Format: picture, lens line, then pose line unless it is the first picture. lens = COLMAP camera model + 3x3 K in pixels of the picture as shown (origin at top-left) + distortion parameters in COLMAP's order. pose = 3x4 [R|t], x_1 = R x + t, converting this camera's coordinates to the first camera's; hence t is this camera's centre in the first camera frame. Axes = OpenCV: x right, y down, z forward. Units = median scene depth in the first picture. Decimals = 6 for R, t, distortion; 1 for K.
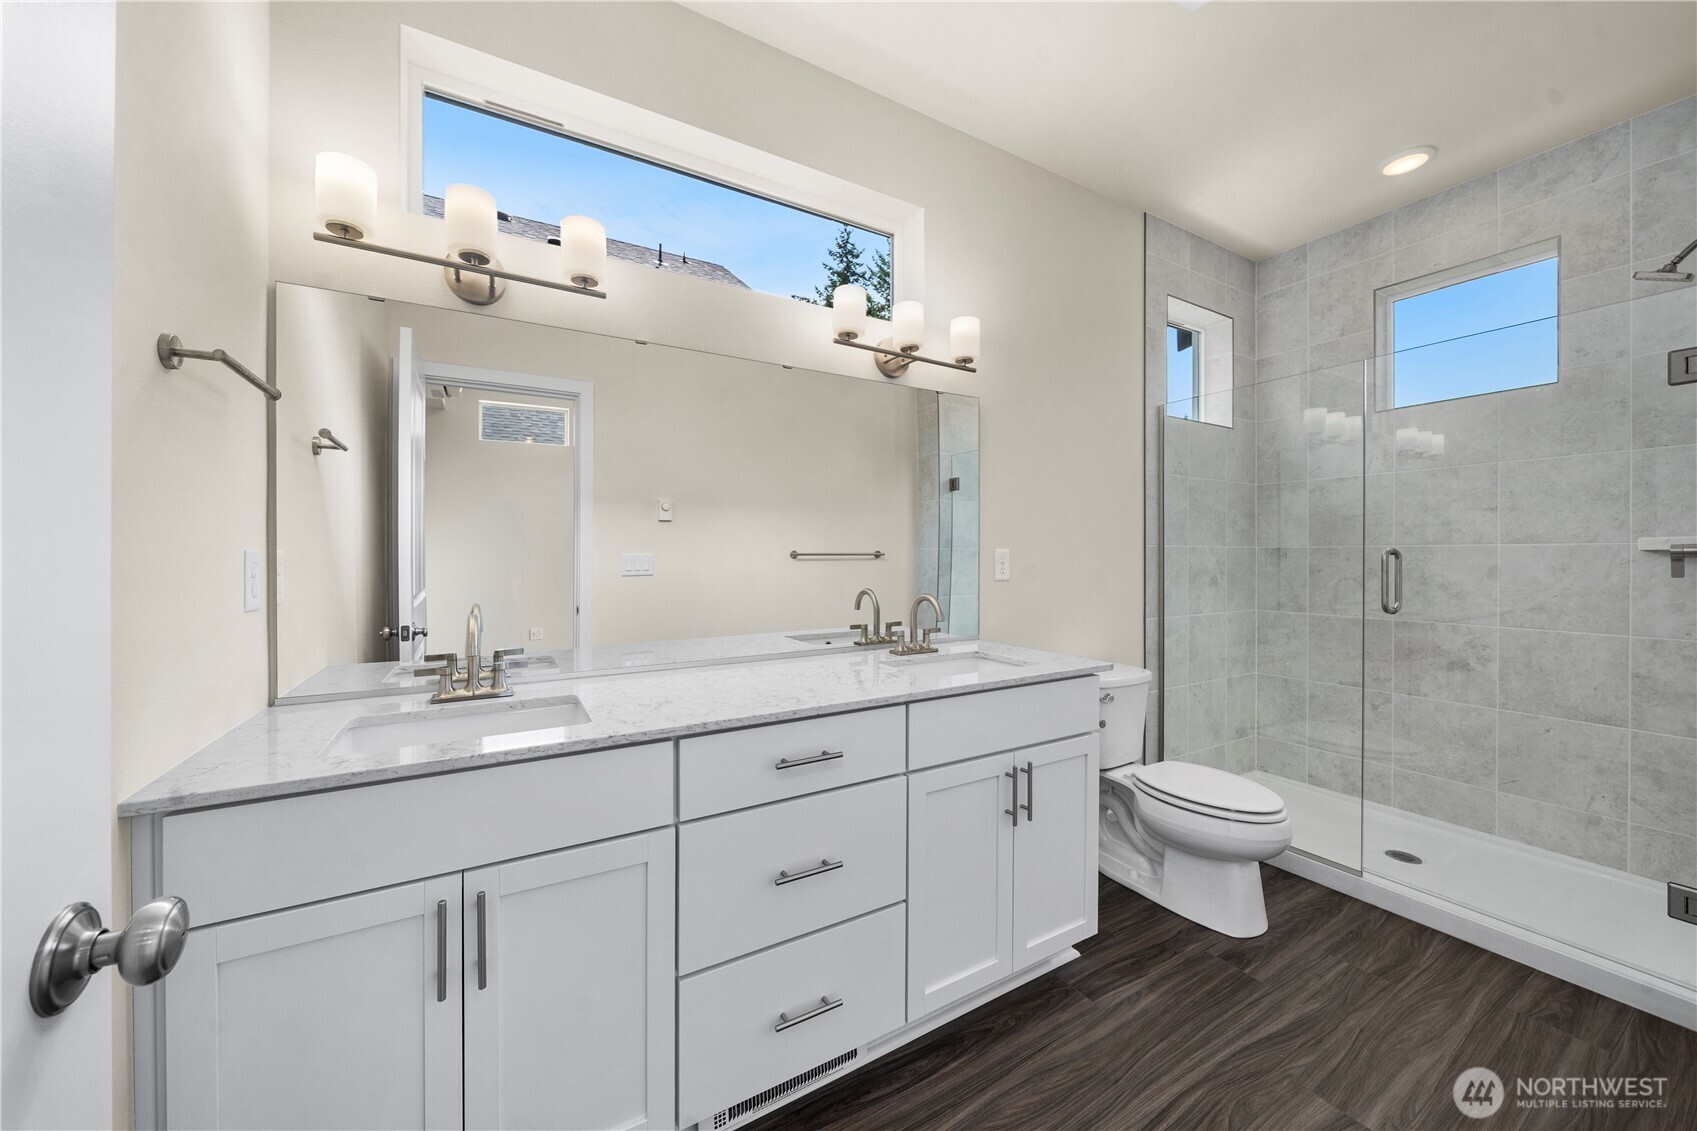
lens RADIAL K [[602.3, 0, 848.5], [0, 602.3, 565.5], [0, 0, 1]] dist [-0.000797, -0.000093]
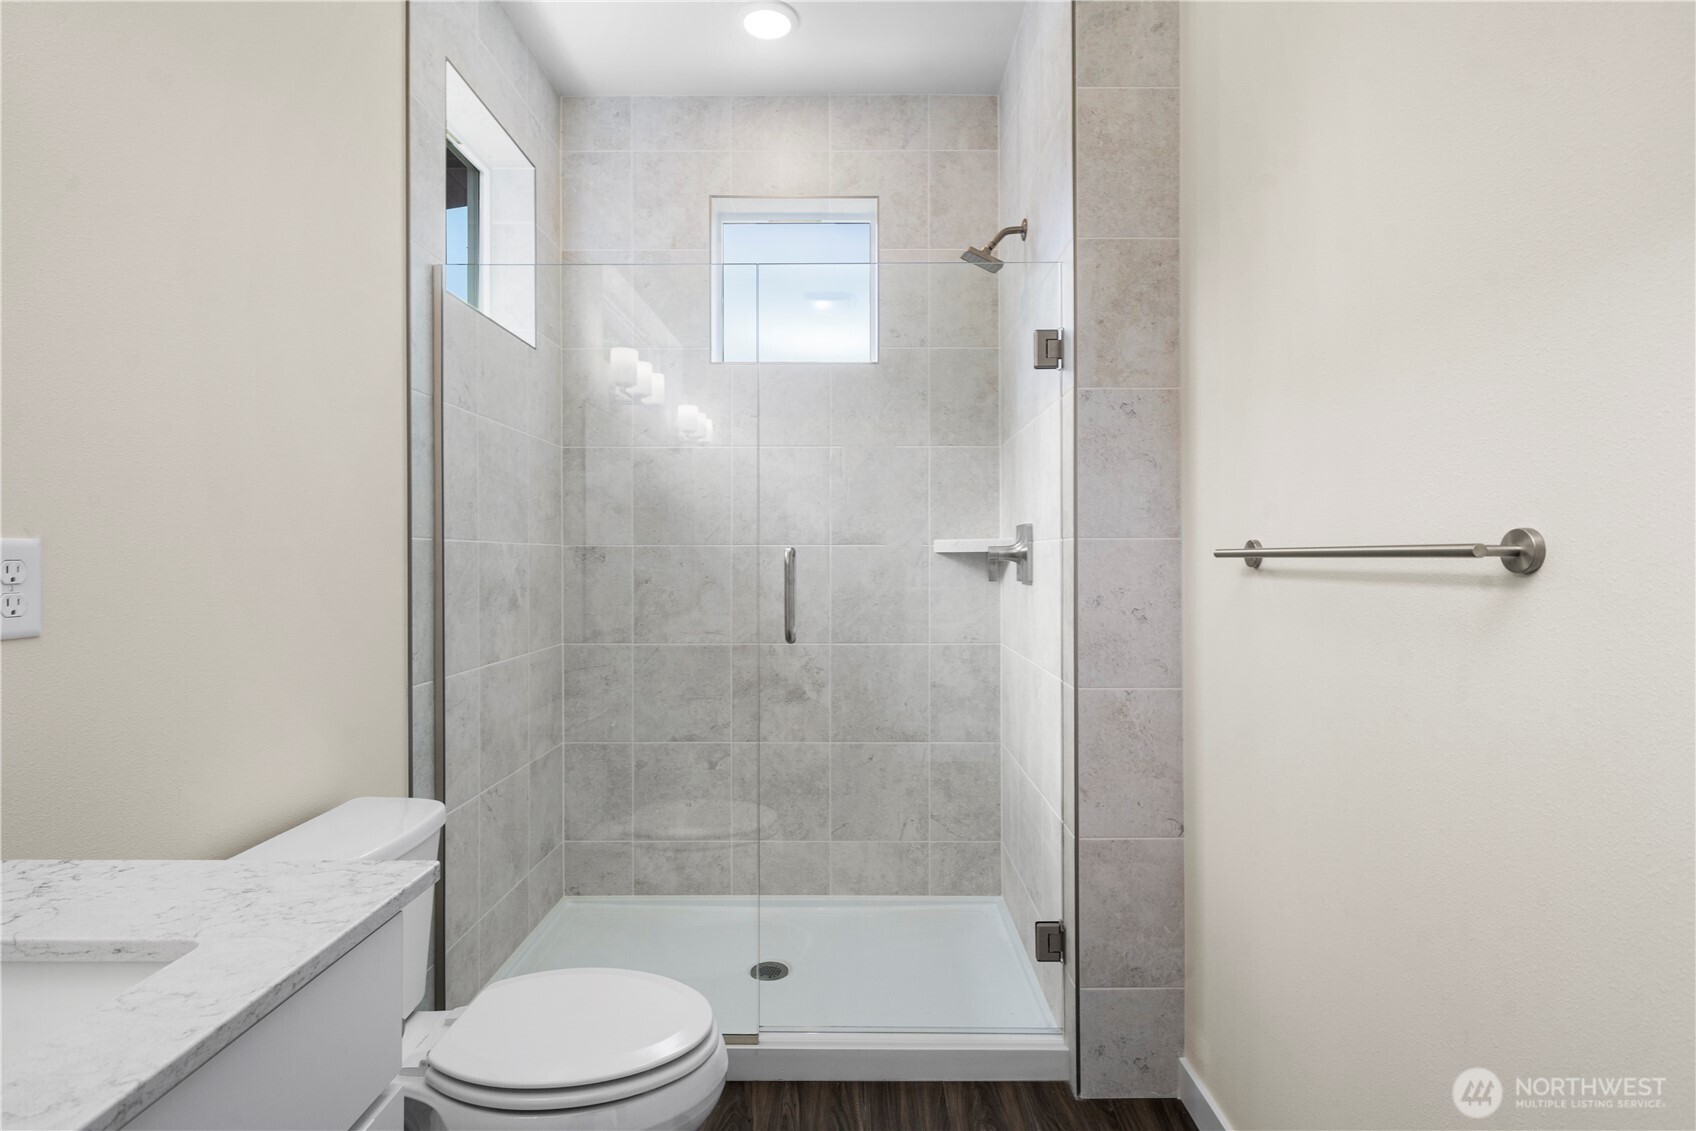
lens RADIAL K [[824.3, 0, 845.4], [0, 824.3, 557.2], [0, 0, 1]] dist [-0.000847, 0.000030]
pose [[0.509476, 0.001782, 0.860483, 0.093997], [0.015621, 0.999814, -0.011319, -0.004325], [-0.860343, 0.019208, 0.509354, 0.350940]]
